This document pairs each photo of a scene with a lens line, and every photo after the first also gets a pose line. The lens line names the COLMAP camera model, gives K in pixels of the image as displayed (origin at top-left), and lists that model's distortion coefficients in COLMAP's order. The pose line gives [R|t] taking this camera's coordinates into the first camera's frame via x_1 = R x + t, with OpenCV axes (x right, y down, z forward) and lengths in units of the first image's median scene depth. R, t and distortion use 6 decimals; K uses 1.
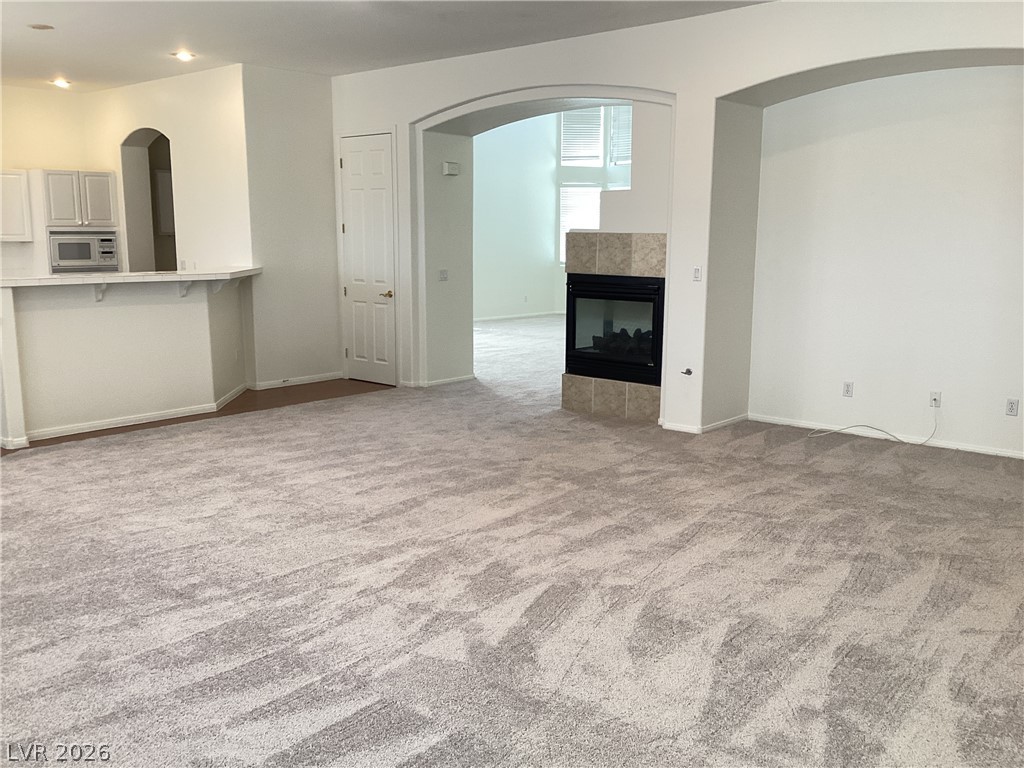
lens RADIAL K [[914.3, 0, 510.8], [0, 914.3, 384.0], [0, 0, 1]] dist [0.017666, -0.045004]
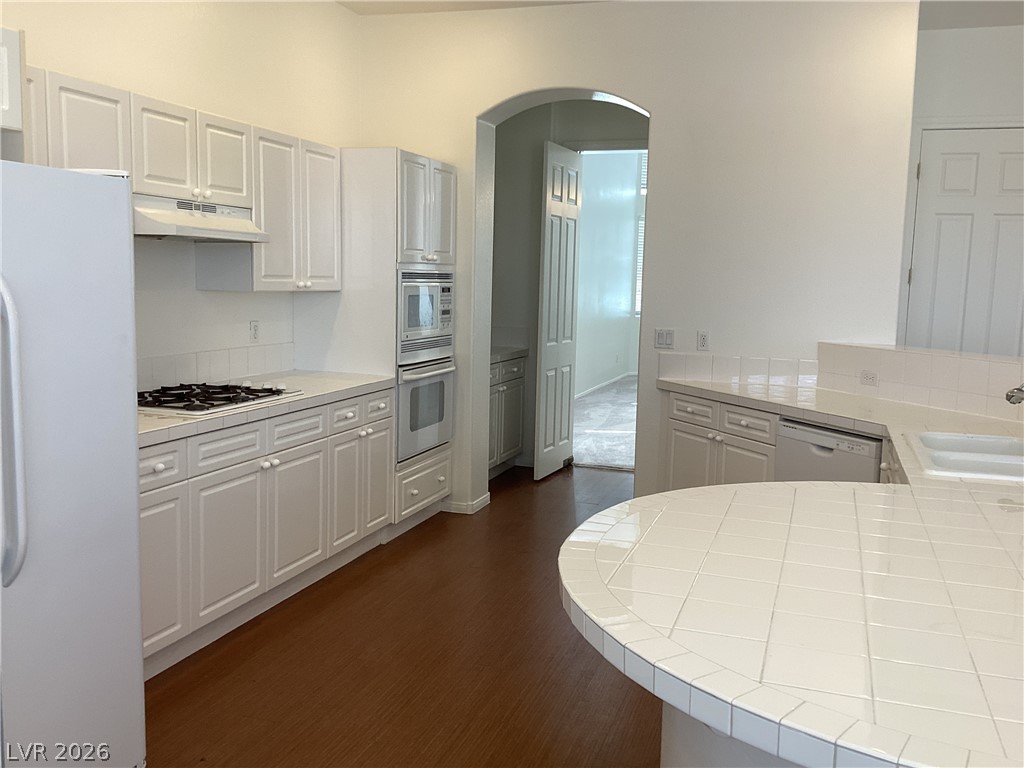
lens RADIAL K [[914.3, 0, 513.6], [0, 914.3, 386.7], [0, 0, 1]] dist [0.017666, -0.045004]
pose [[0.923621, -0.026481, 0.382390, -0.631241], [0.039759, 0.998848, -0.026861, -0.086283], [-0.381239, 0.040013, 0.923610, 0.503242]]
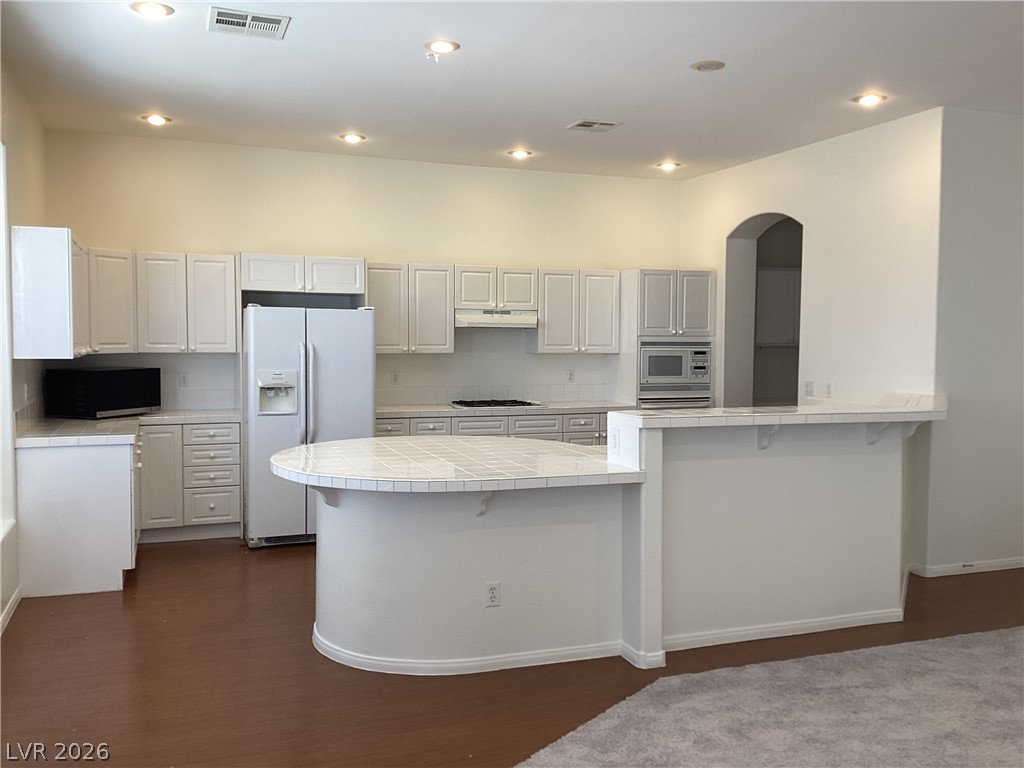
lens RADIAL K [[914.3, 0, 517.6], [0, 914.3, 383.5], [0, 0, 1]] dist [0.017666, -0.045004]
pose [[0.877807, 0.026166, -0.478300, -0.200020], [-0.079696, 0.992568, -0.091963, -0.043214], [0.472339, 0.118844, 0.873368, 0.221910]]
